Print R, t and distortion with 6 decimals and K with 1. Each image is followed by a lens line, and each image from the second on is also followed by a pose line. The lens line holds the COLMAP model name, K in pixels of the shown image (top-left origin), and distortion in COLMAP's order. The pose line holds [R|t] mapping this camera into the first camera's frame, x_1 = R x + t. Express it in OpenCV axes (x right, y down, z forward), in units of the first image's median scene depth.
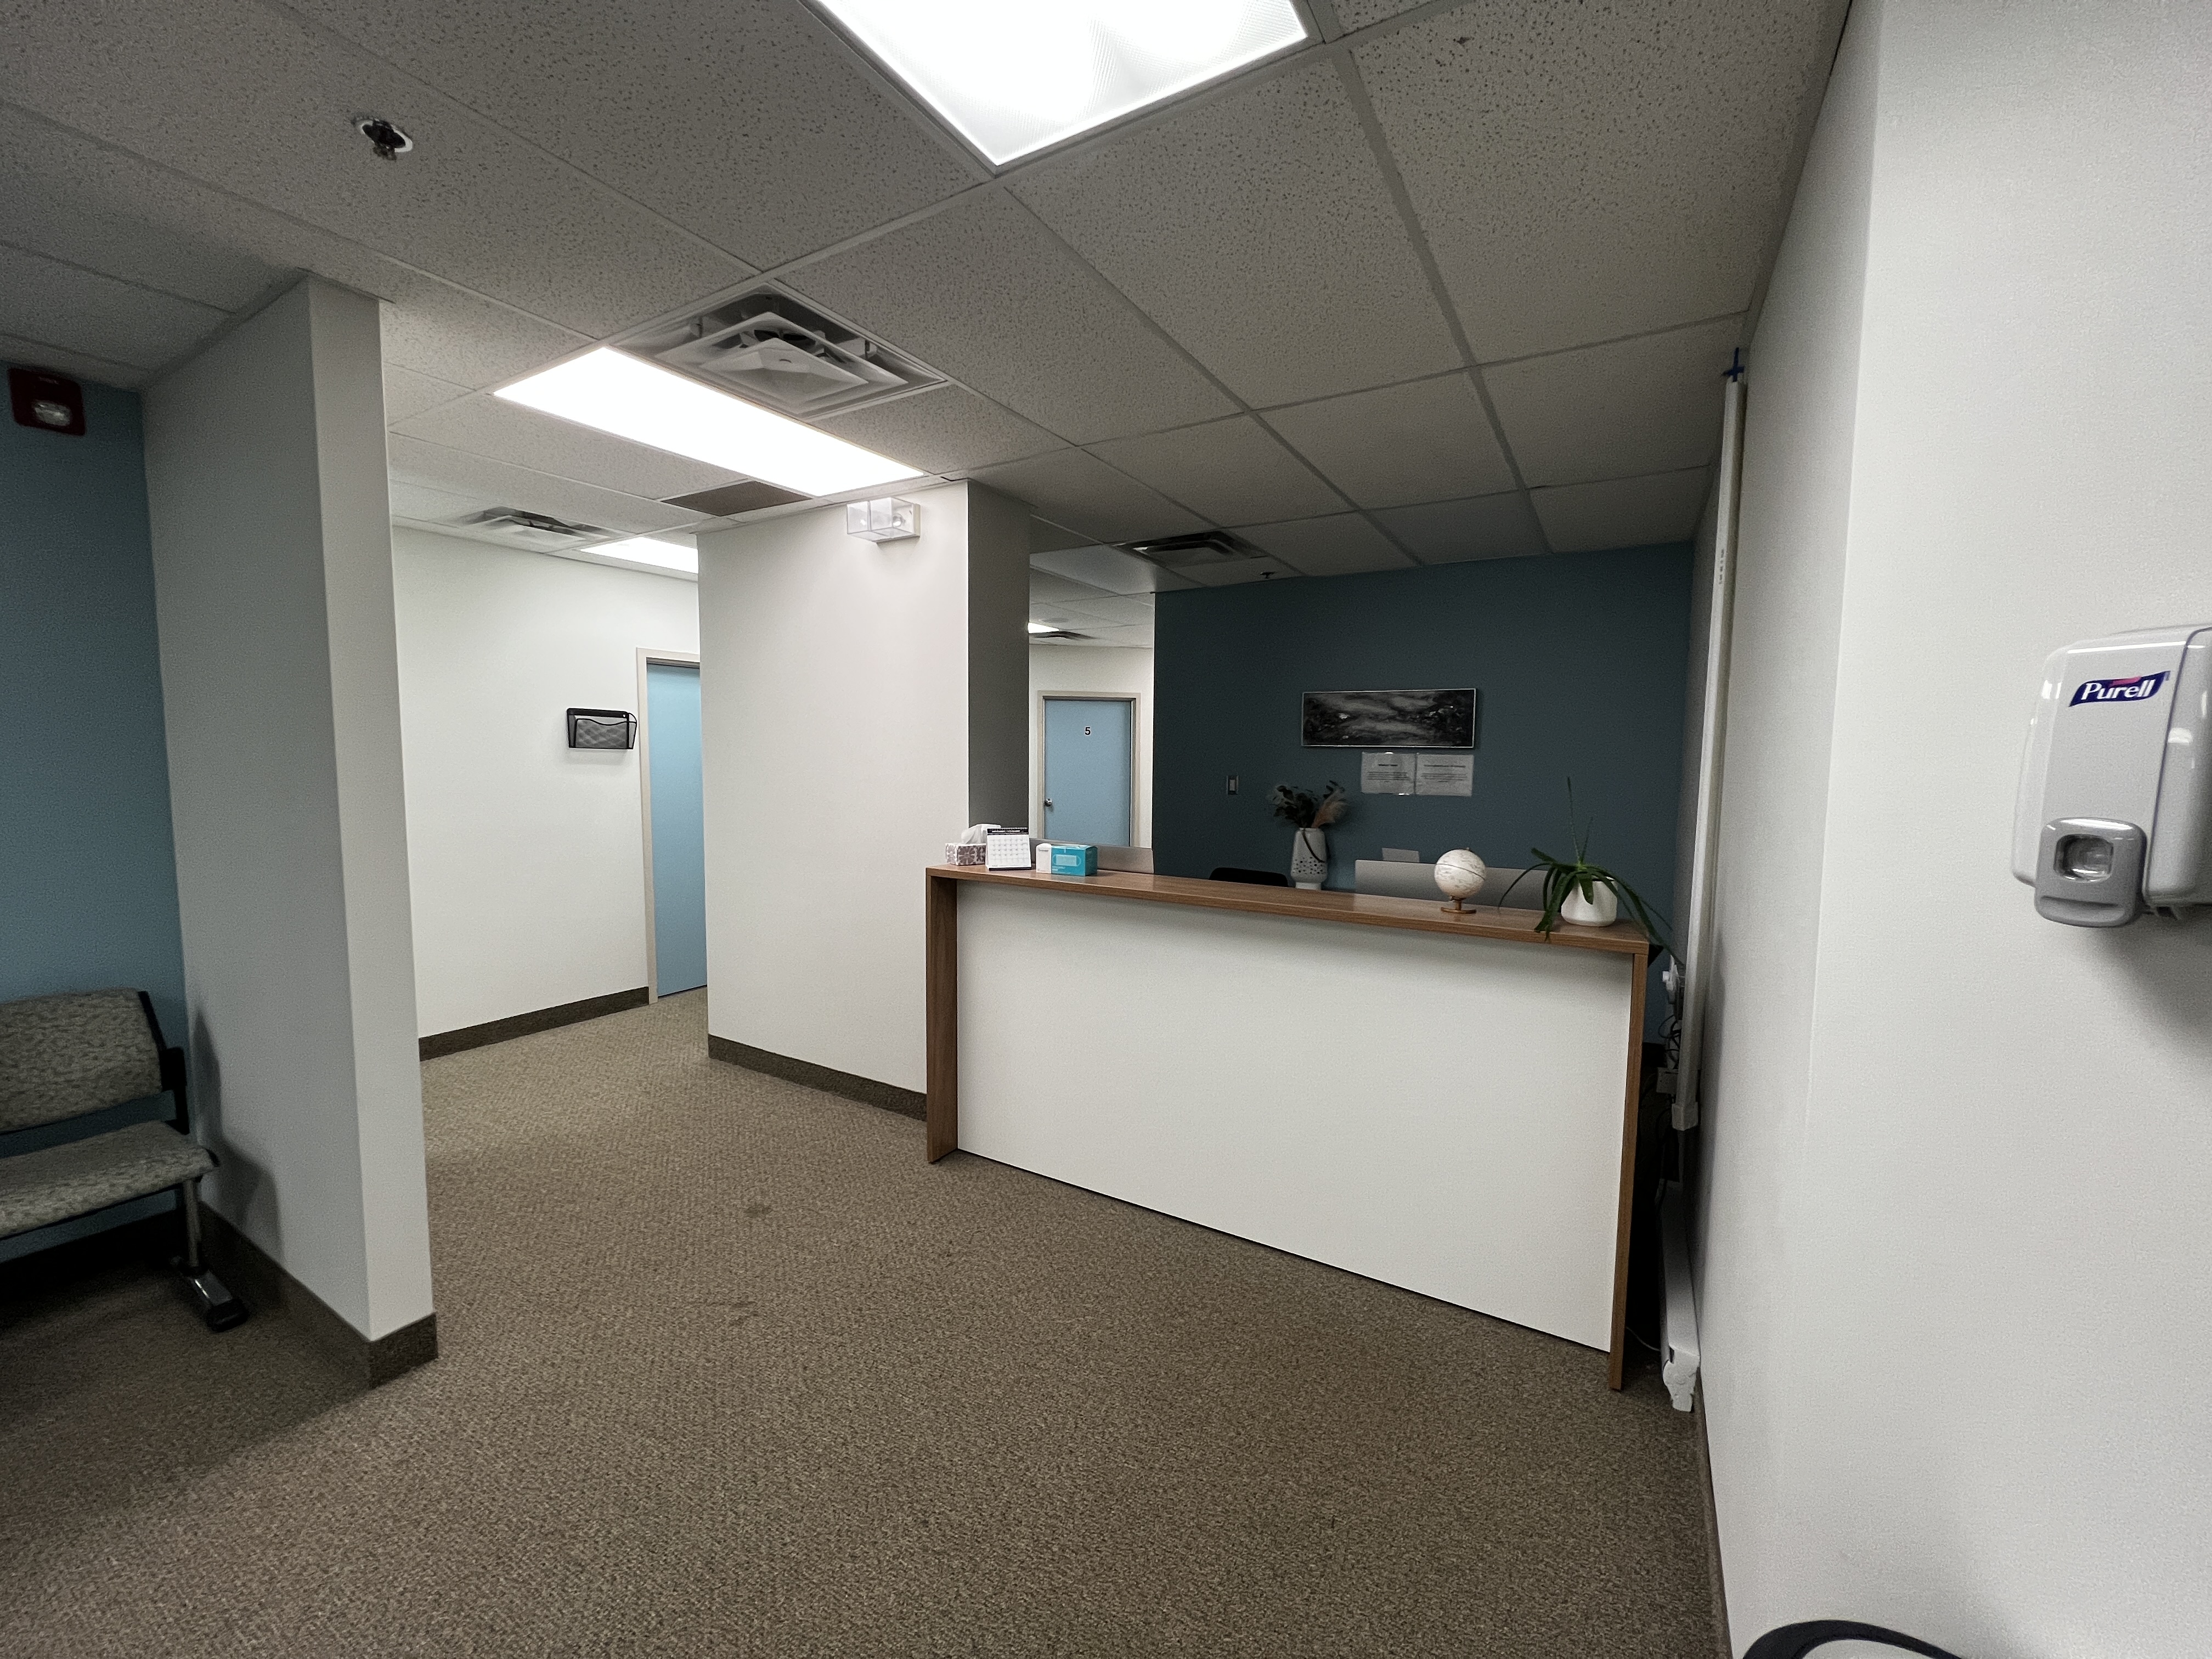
lens RADIAL K [[876.2, 0, 1105.9], [0, 876.2, 825.3], [0, 0, 1]] dist [-0.001216, 0.000008]
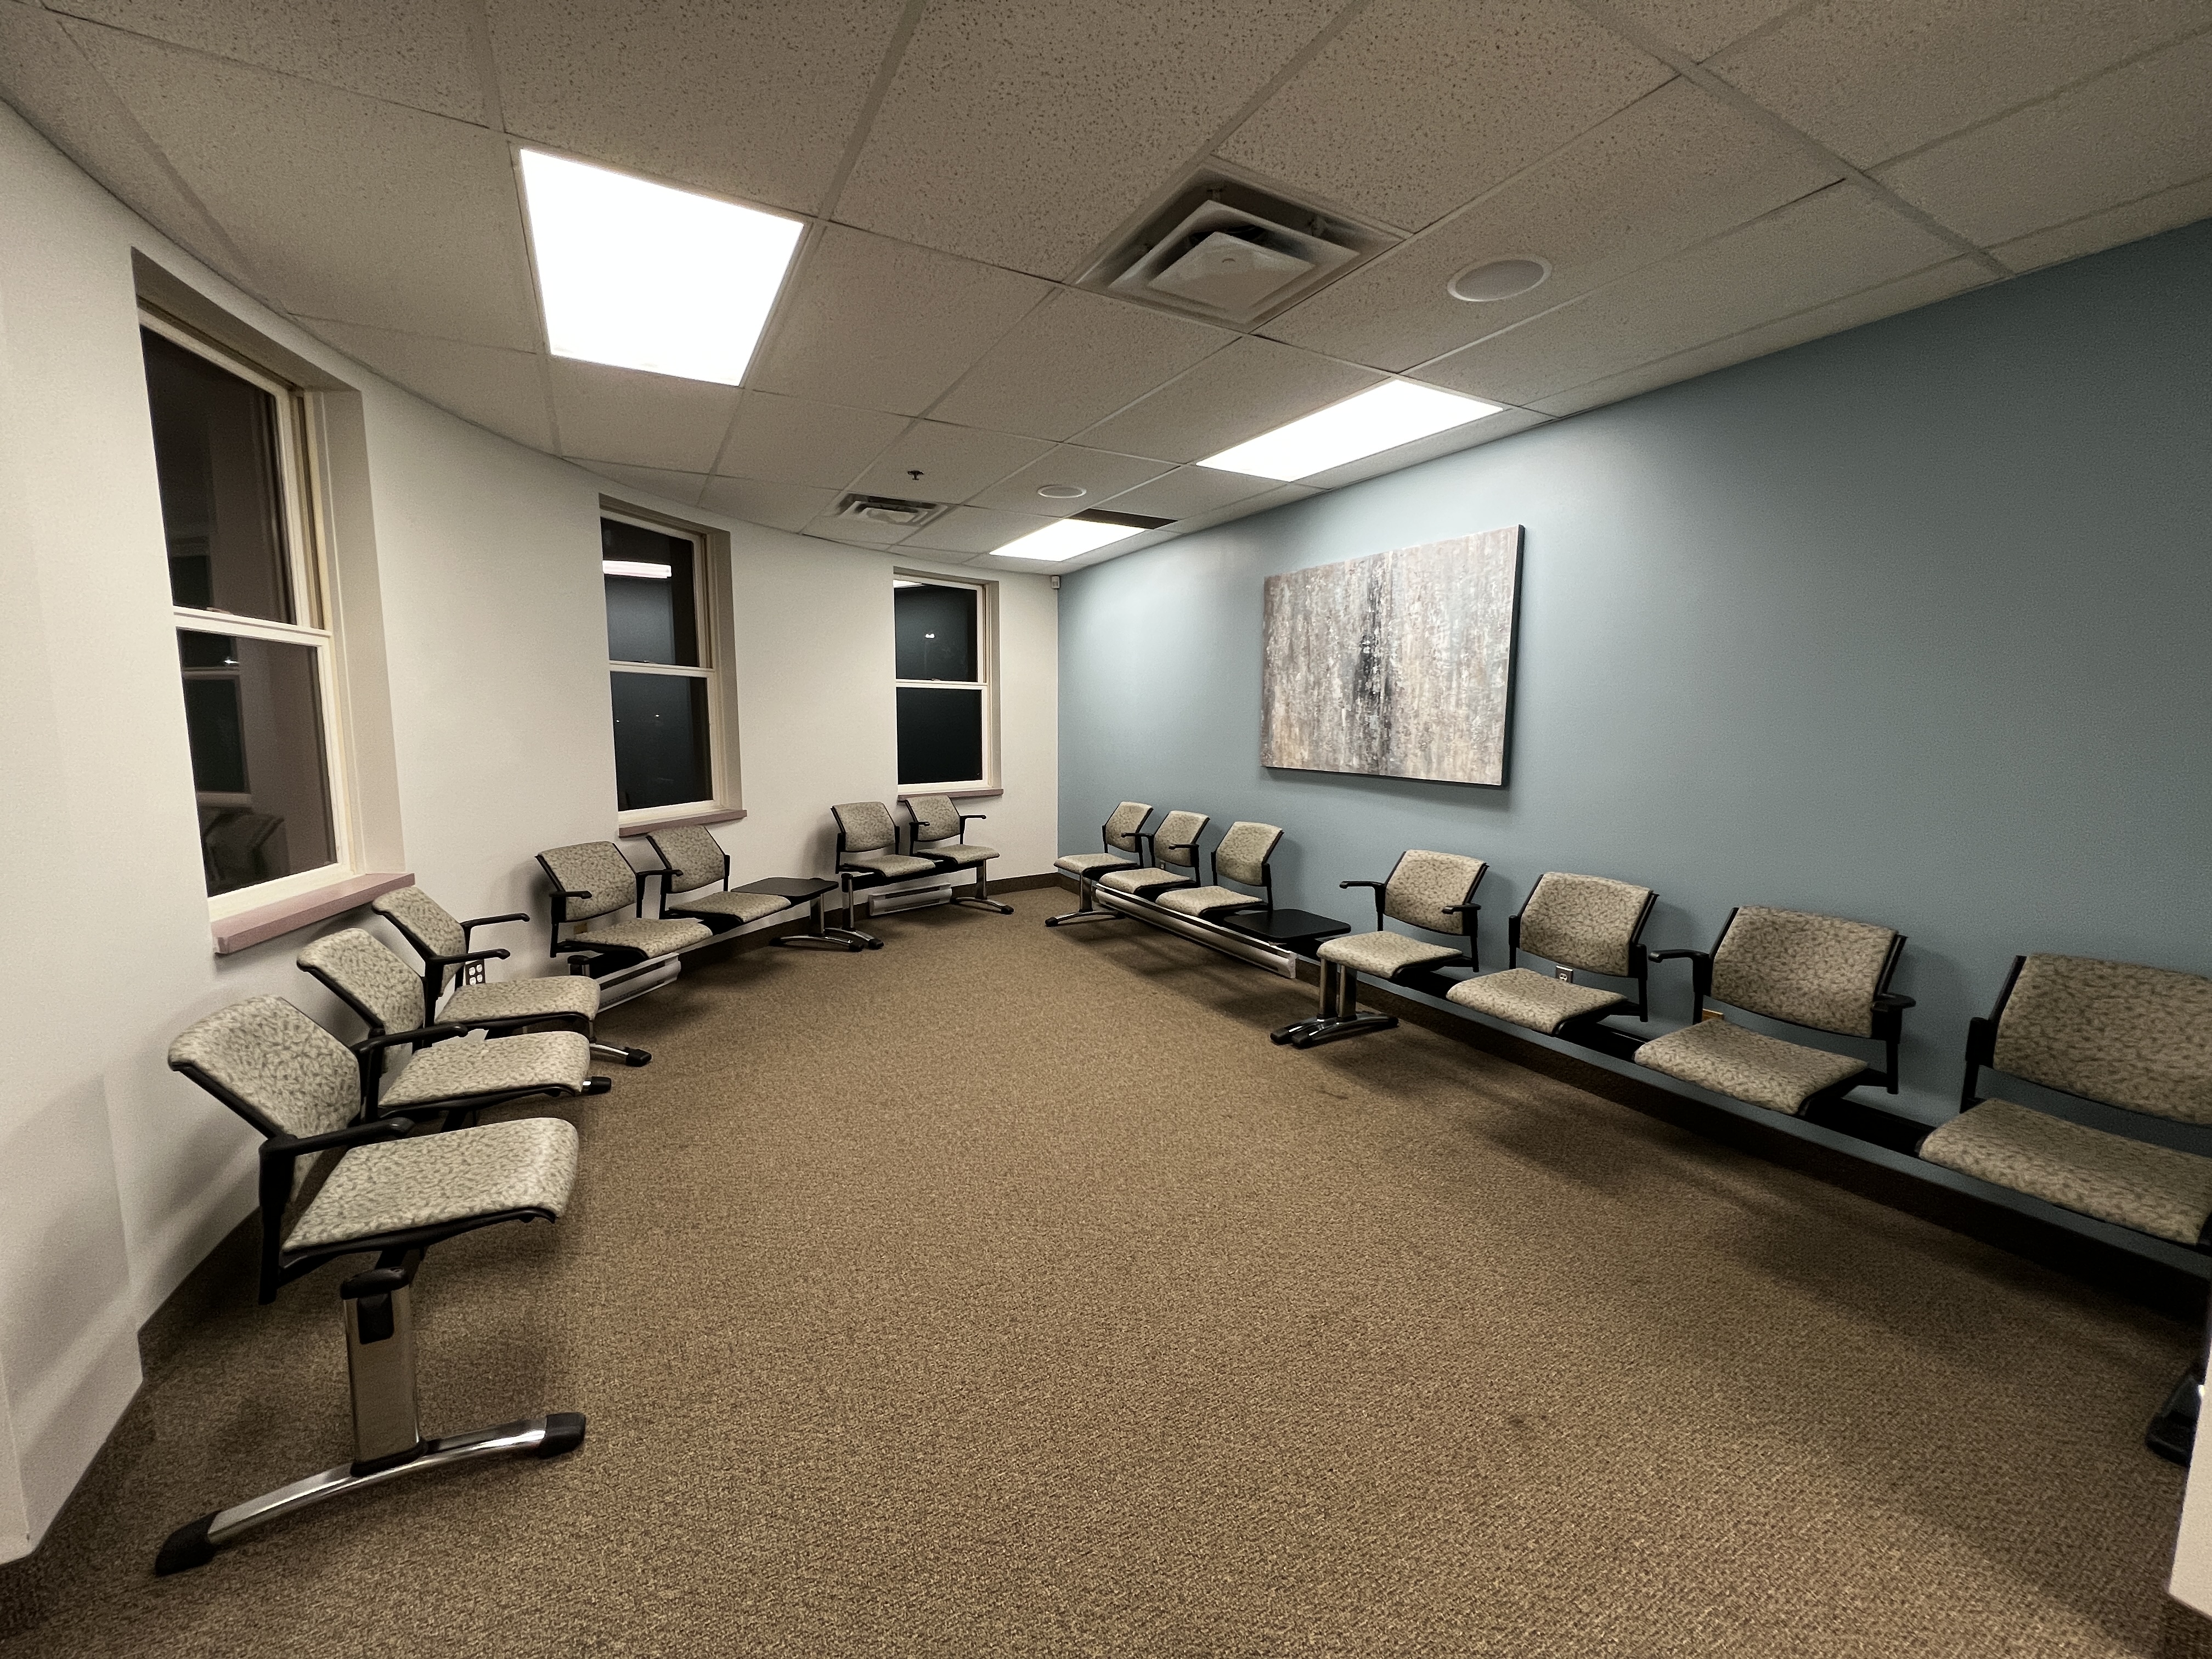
lens RADIAL K [[876.2, 0, 1110.9], [0, 876.2, 817.5], [0, 0, 1]] dist [-0.001216, 0.000008]
pose [[-0.487337, 0.090586, -0.868502, 0.025562], [-0.083969, 0.985134, 0.149868, 0.007840], [0.869167, 0.145964, -0.472486, 0.504192]]
